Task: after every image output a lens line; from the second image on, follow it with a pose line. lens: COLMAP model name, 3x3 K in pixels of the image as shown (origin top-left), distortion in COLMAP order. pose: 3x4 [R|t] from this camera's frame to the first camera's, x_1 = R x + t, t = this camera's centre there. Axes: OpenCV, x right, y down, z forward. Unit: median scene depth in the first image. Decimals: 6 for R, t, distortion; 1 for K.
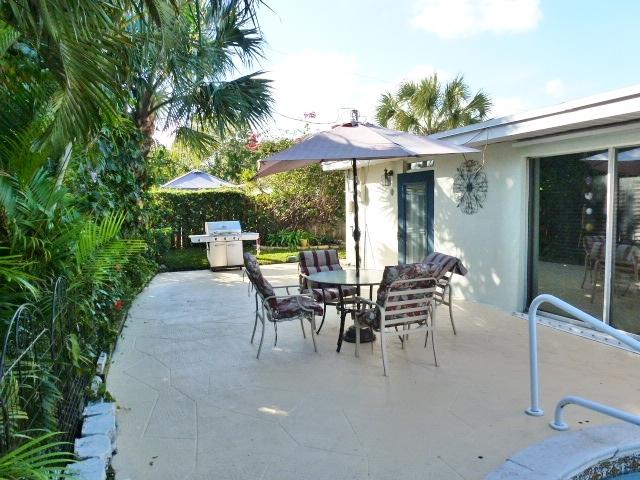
lens RADIAL K [[469.4, 0, 320.0], [0, 469.4, 240.0], [0, 0, 1]] dist [-0.059045, 0.022077]
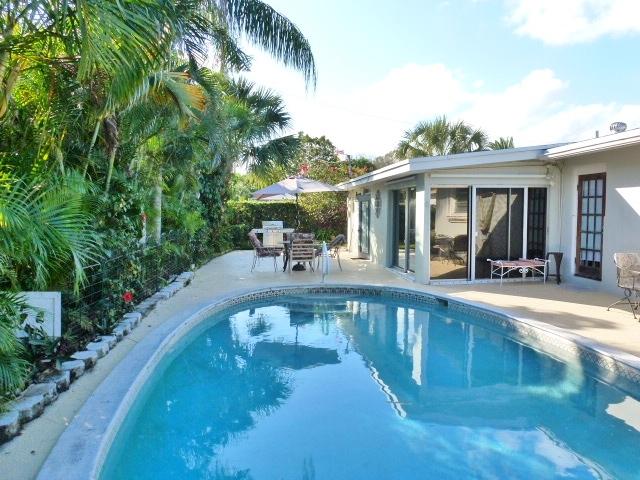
lens RADIAL K [[475.9, 0, 320.0], [0, 475.9, 240.0], [0, 0, 1]] dist [0.041731, 0.001889]
pose [[0.972594, 0.034141, -0.229988, 0.362355], [-0.038915, 0.999110, -0.016253, 0.050293], [0.229229, 0.024758, 0.973058, -0.633415]]
